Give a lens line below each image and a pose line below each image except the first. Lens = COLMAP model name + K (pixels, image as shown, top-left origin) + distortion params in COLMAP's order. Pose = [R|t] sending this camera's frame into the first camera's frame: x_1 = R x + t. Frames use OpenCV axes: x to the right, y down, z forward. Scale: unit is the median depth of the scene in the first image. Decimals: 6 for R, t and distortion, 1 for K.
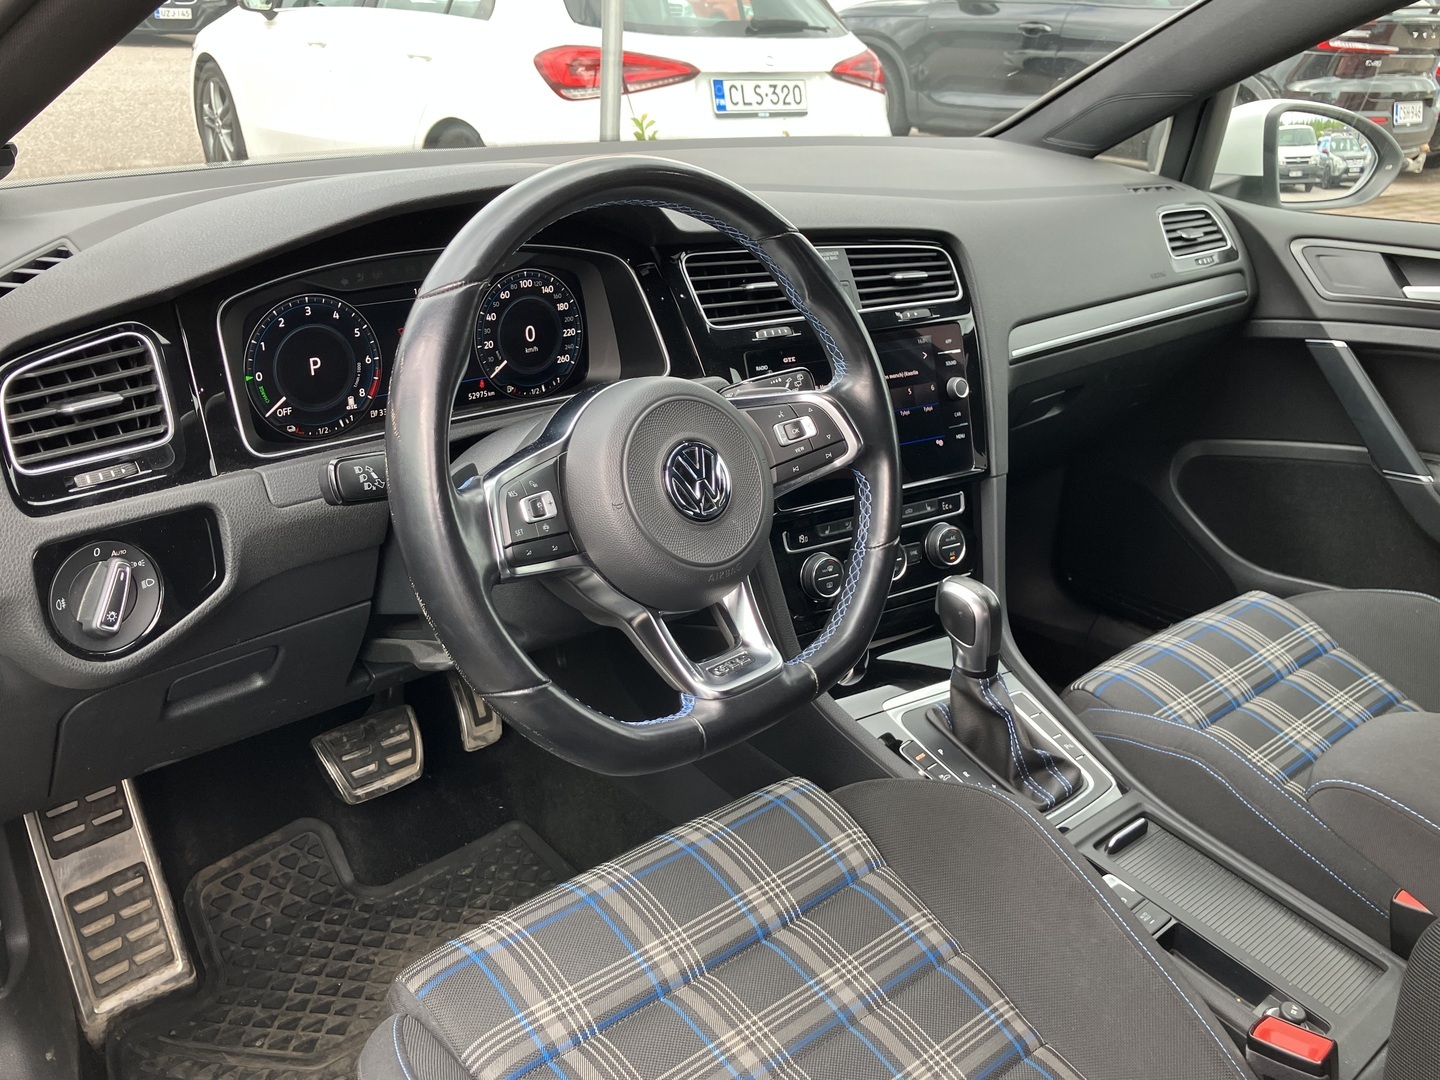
lens RADIAL K [[1305.4, 0, 720.4], [0, 1305.4, 537.7], [0, 0, 1]] dist [0.146386, -0.004988]
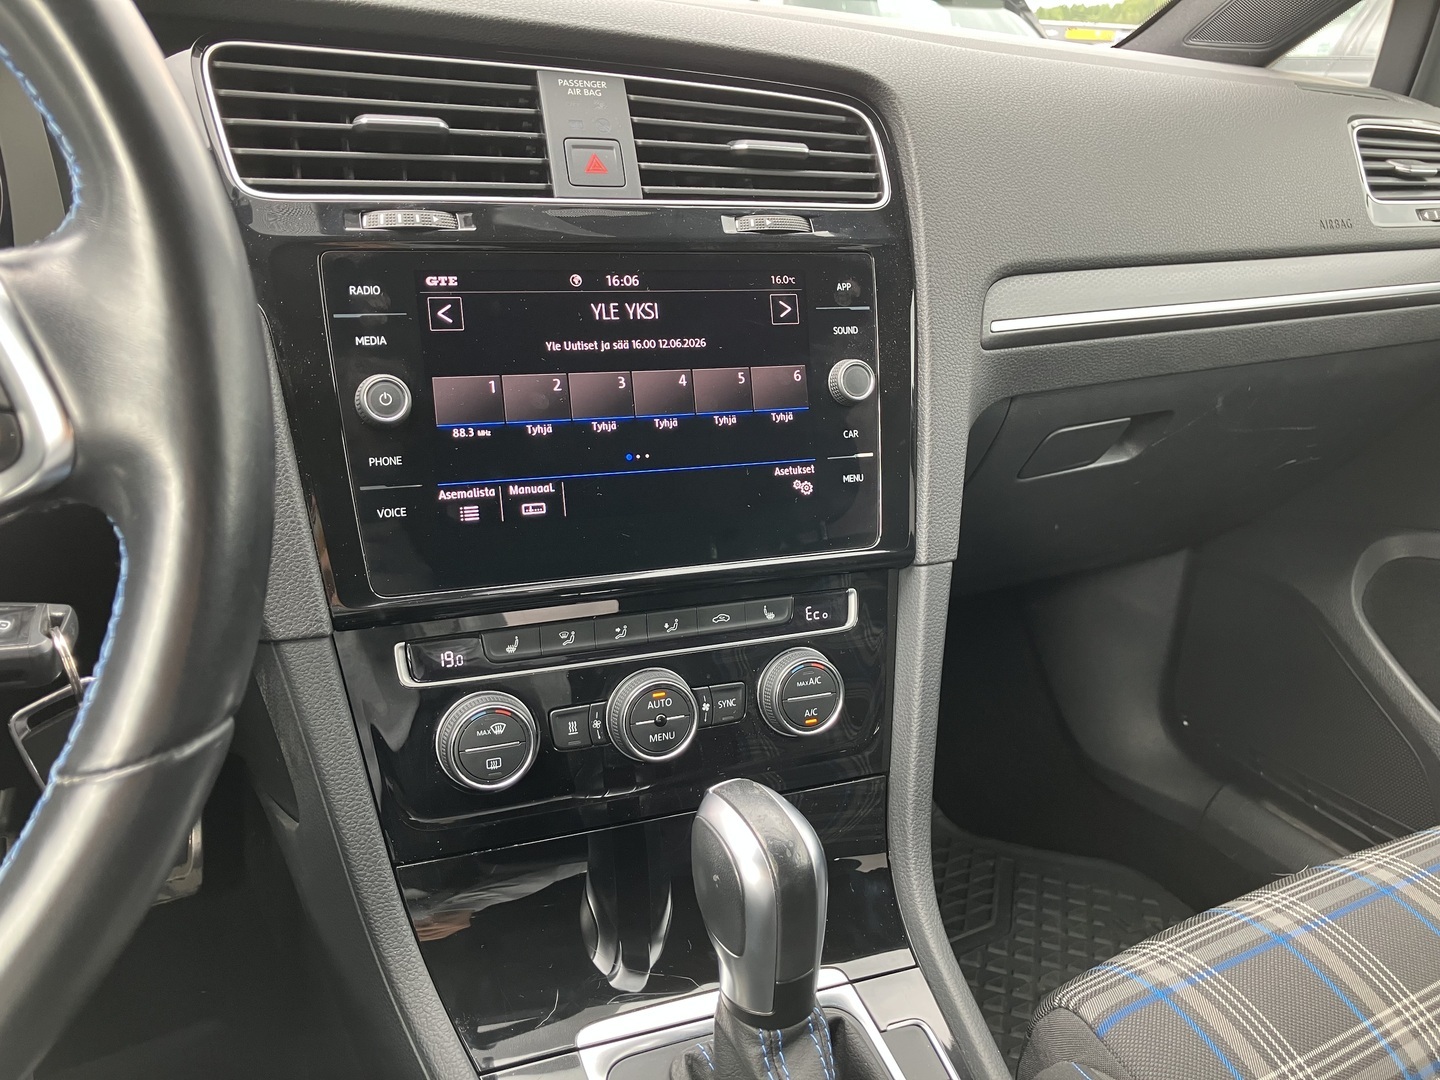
lens RADIAL K [[1165.3, 0, 717.5], [0, 1165.3, 543.6], [0, 0, 1]] dist [0.042131, 0.007498]
pose [[0.973718, 0.094476, -0.207237, 0.224461], [-0.098757, 0.995057, -0.010386, -0.042589], [0.205232, 0.030580, 0.978236, 0.551721]]
